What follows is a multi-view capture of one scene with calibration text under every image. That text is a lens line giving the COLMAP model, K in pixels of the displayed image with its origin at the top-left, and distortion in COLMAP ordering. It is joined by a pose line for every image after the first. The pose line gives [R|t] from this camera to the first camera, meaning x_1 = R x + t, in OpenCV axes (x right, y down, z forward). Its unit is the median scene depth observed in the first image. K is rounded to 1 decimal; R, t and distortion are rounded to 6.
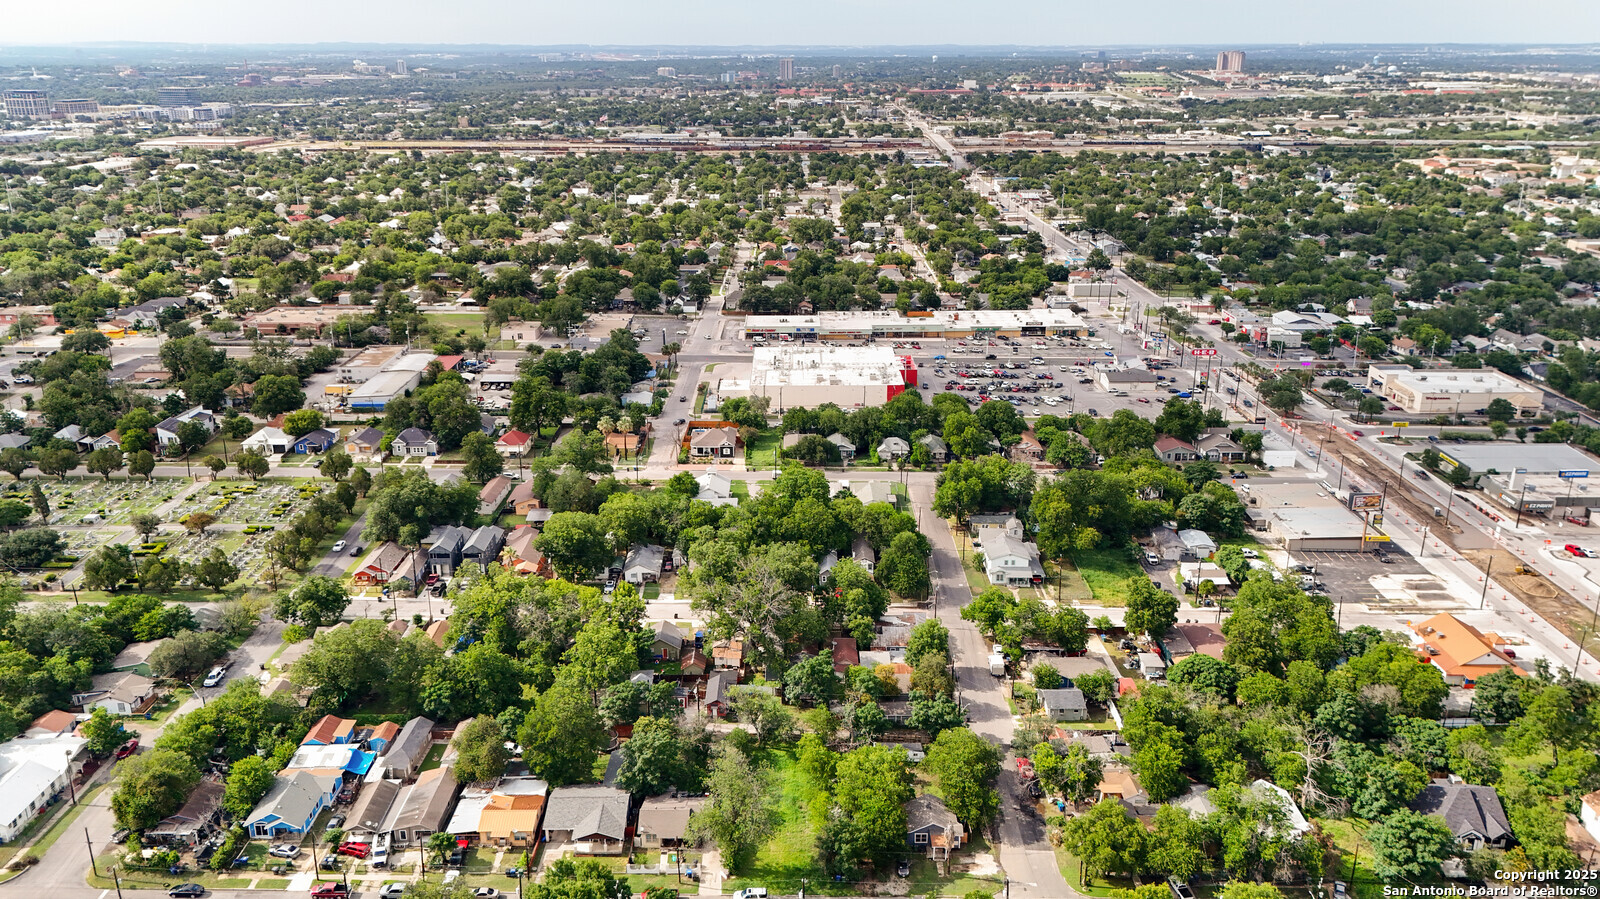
lens RADIAL K [[1191.5, 0, 790.4], [0, 1191.5, 454.4], [0, 0, 1]] dist [0.079119, -0.087908]
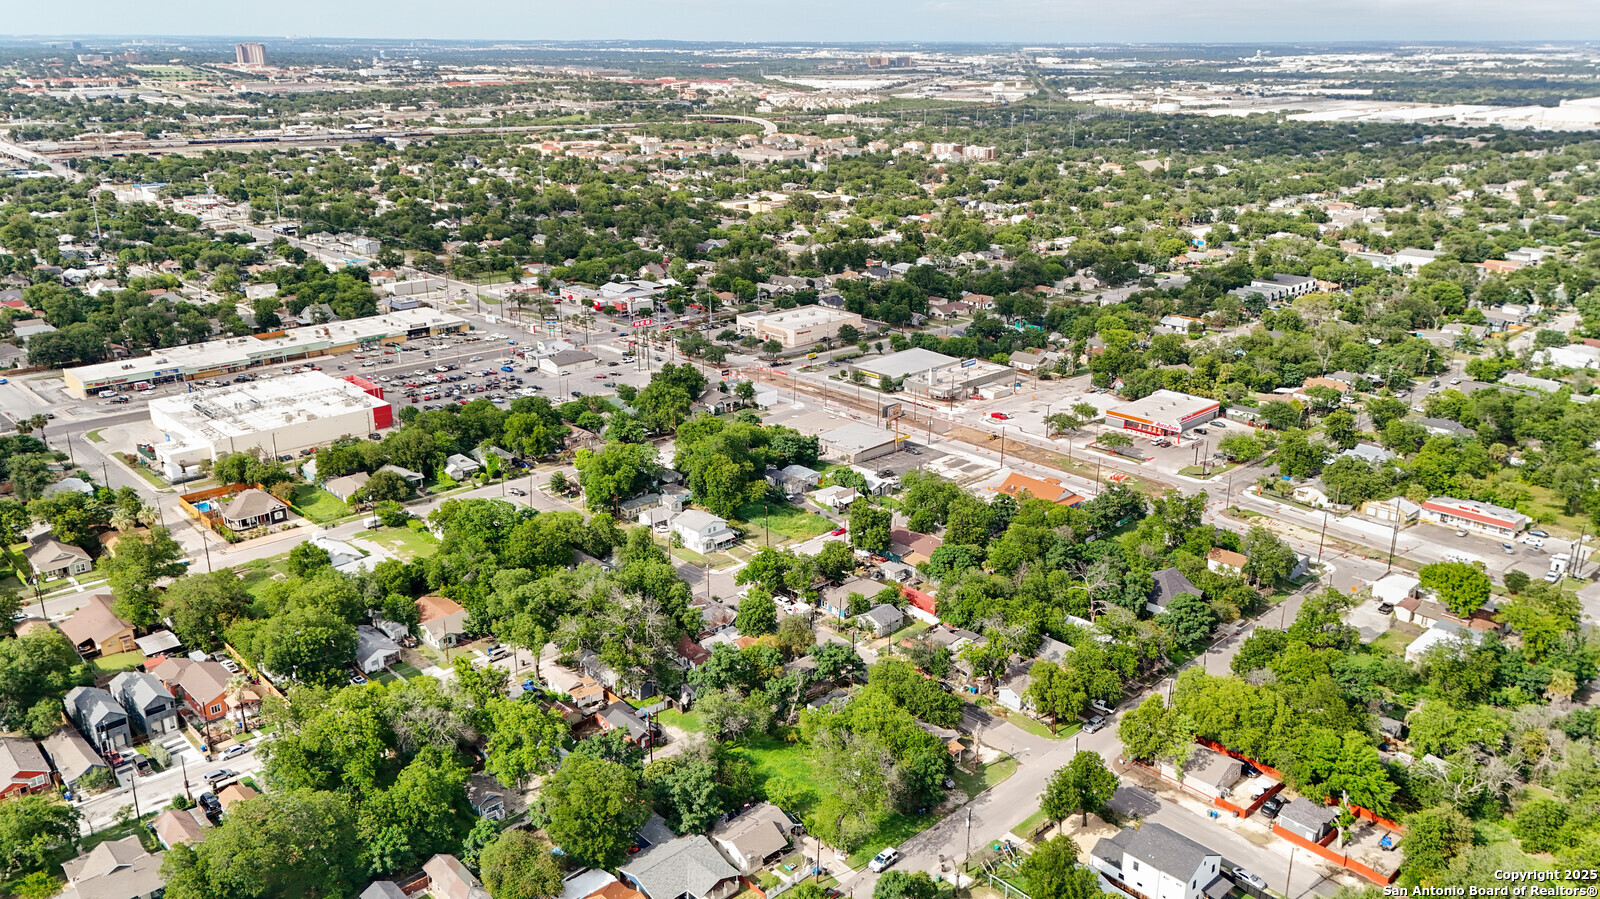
lens RADIAL K [[1191.5, 0, 790.4], [0, 1191.5, 454.4], [0, 0, 1]] dist [0.079119, -0.087908]
pose [[0.727657, -0.222255, 0.648936, -0.315441], [0.219106, 0.971801, 0.087148, -0.037087], [-0.650006, 0.078772, 0.755835, 0.111806]]
